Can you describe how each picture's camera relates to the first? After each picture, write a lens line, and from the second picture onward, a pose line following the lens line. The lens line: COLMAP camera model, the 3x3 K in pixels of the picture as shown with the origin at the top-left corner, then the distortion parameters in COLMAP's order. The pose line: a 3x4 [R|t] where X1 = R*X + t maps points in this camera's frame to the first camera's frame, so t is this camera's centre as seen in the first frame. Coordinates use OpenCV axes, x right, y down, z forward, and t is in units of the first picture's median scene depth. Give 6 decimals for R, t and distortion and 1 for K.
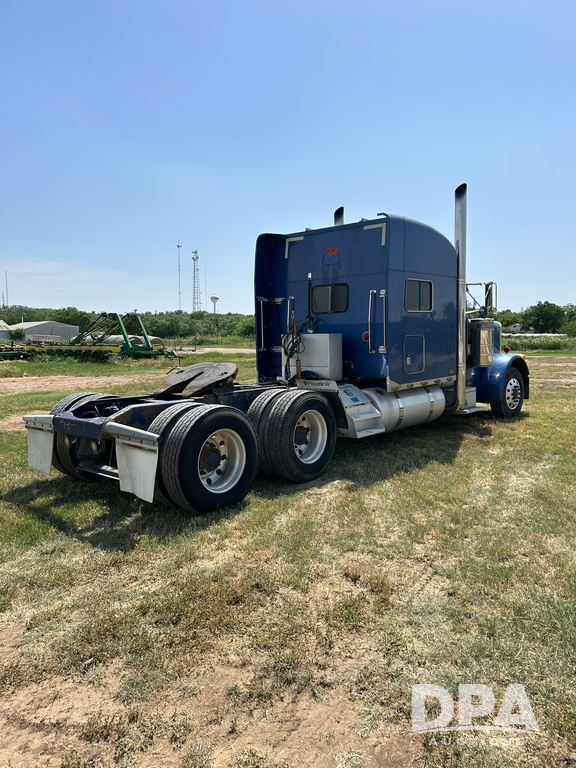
lens RADIAL K [[569.8, 0, 288.0], [0, 569.8, 384.0], [0, 0, 1]] dist [0.008816, 0.000695]
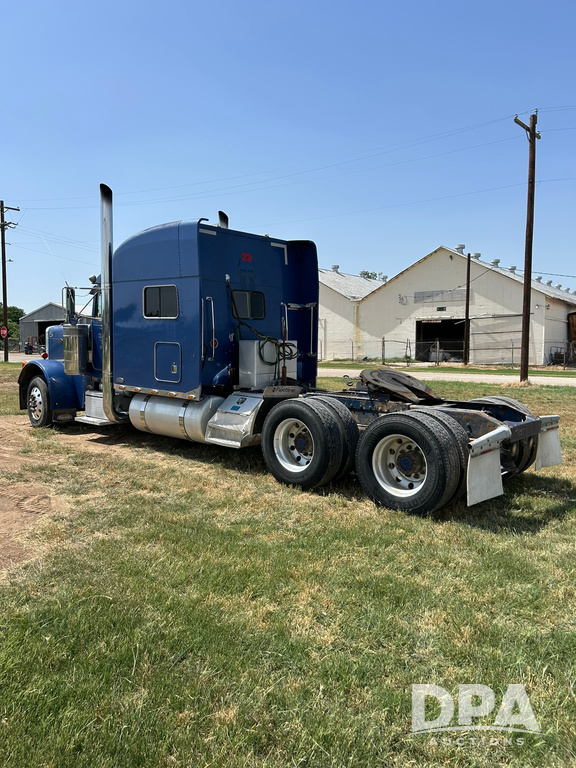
lens RADIAL K [[584.5, 0, 288.0], [0, 584.5, 384.0], [0, 0, 1]] dist [0.005896, -0.006411]
pose [[0.022425, -0.057871, 0.998072, -0.915879], [0.062280, 0.996465, 0.056378, -0.063657], [-0.997807, 0.060896, 0.025950, 0.882074]]
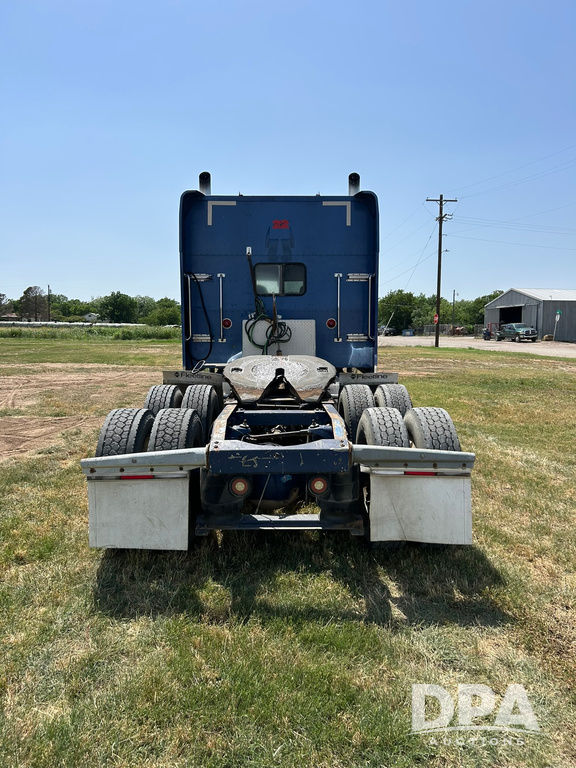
lens RADIAL K [[584.5, 0, 288.0], [0, 584.5, 384.0], [0, 0, 1]] dist [0.005896, -0.006411]
pose [[0.747135, -0.054741, 0.662414, -0.495588], [0.044281, 0.998488, 0.032569, -0.019278], [-0.663195, 0.004999, 0.748430, 0.318666]]
